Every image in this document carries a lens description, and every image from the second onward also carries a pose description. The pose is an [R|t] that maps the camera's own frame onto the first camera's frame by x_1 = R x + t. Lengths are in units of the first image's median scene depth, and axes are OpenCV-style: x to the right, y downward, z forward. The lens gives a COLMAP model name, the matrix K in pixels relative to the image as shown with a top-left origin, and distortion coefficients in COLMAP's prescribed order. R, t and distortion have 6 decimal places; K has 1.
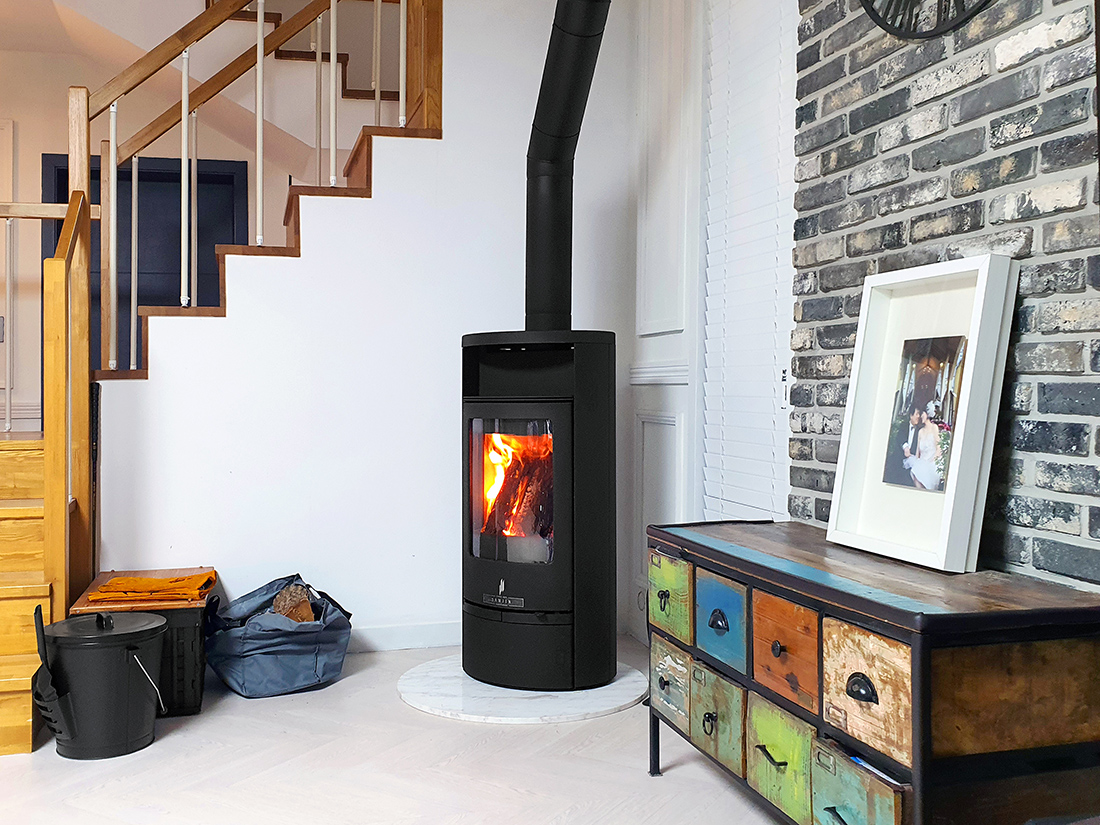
lens RADIAL K [[1061.3, 0, 405.6], [0, 1061.3, 410.1], [0, 0, 1]] dist [-0.035315, 0.075088]
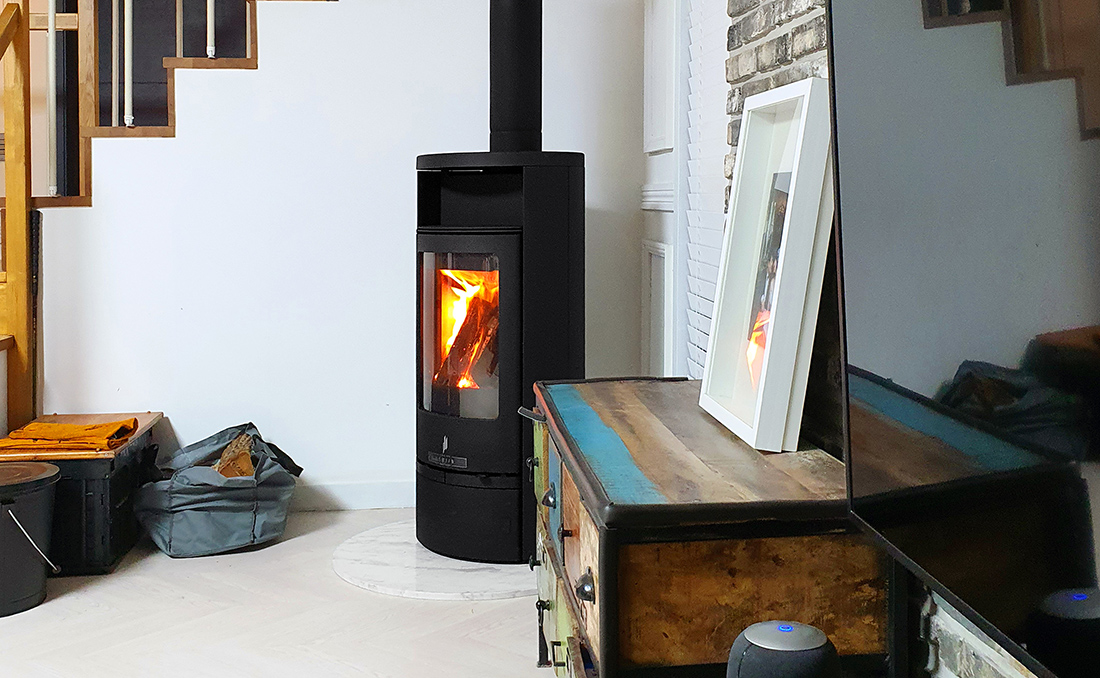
lens RADIAL K [[1233.1, 0, 460.1], [0, 1233.1, 236.9], [0, 0, 1]] dist [-0.159100, 0.548831]
pose [[0.991254, 0.001635, -0.131956, 0.308506], [0.000416, 0.999880, 0.015517, -0.027647], [0.131966, -0.015436, 0.991134, -0.008719]]
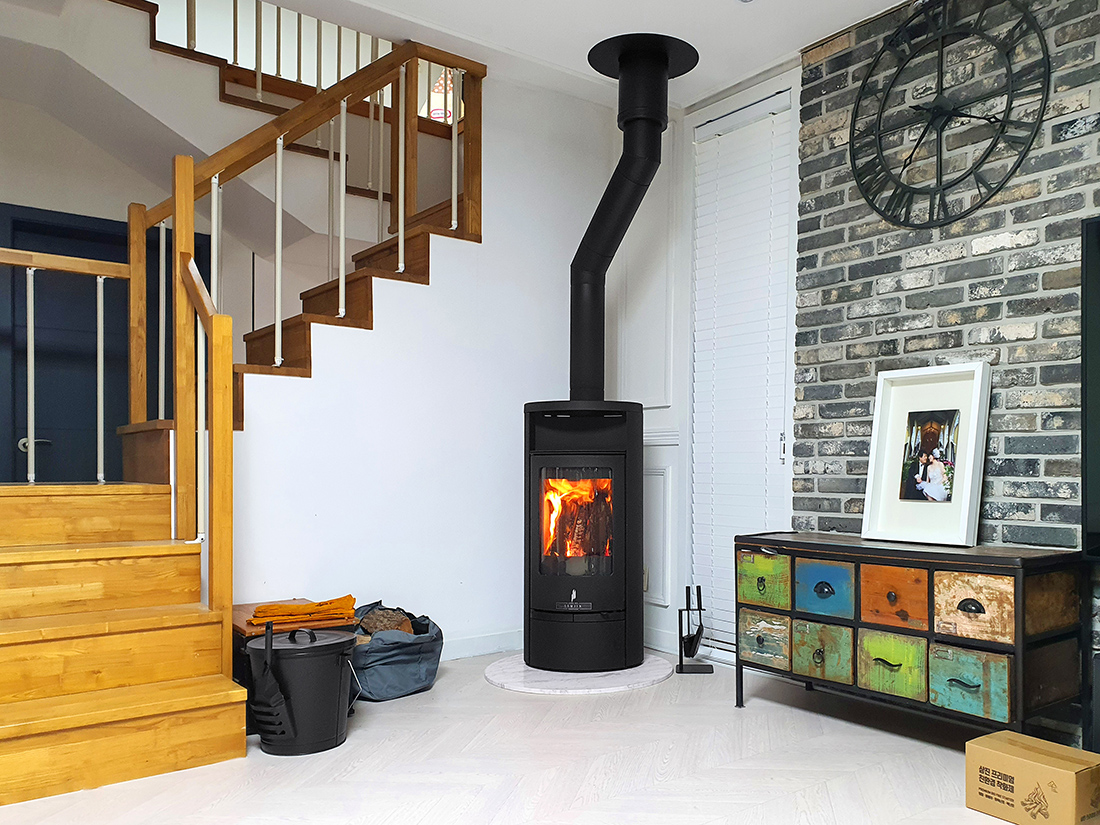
lens RADIAL K [[931.0, 0, 606.7], [0, 931.0, 500.2], [0, 0, 1]] dist [0.007613, 0.014863]
pose [[0.883135, -0.003981, 0.469102, -0.531271], [-0.001260, 0.999940, 0.010859, 0.047214], [-0.469118, -0.010181, 0.883077, -0.044869]]
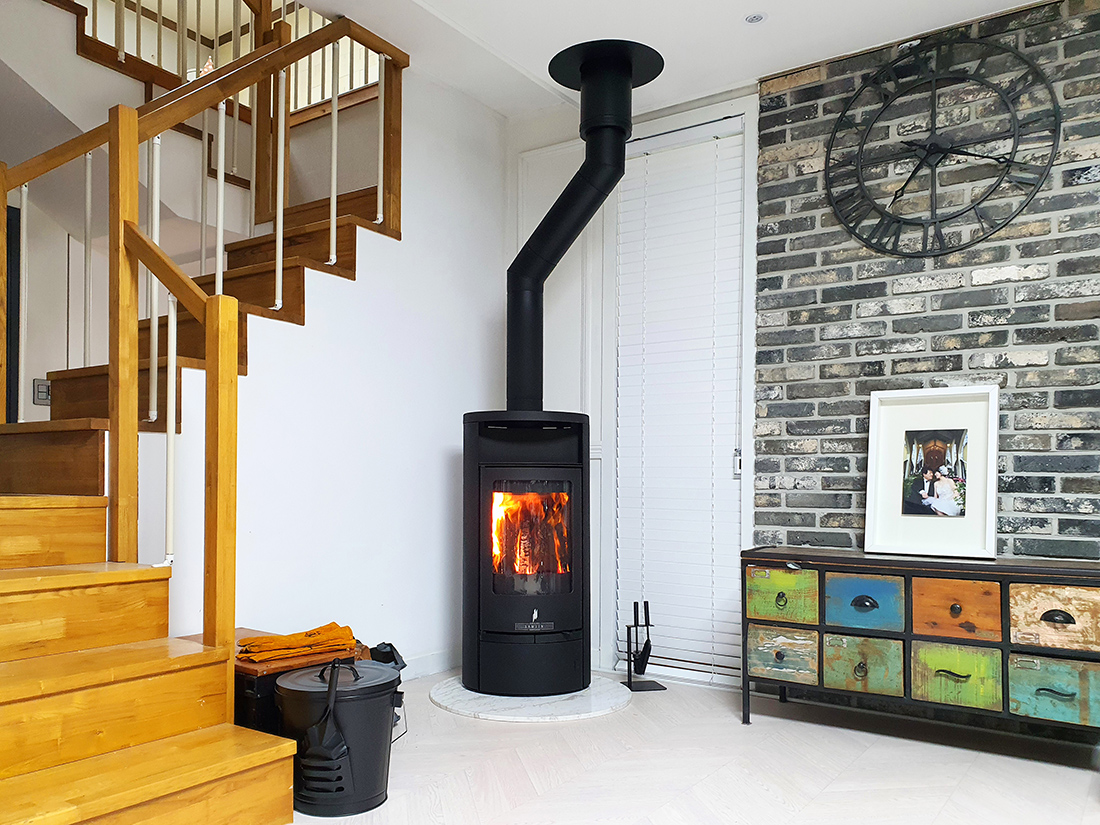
lens RADIAL K [[889.7, 0, 480.9], [0, 889.7, 489.9], [0, 0, 1]] dist [0.028241, 0.002855]
pose [[0.722484, 0.015034, 0.691224, -0.883742], [-0.004619, 0.999846, -0.016919, 0.049139], [-0.691372, 0.009031, 0.722442, 0.373022]]
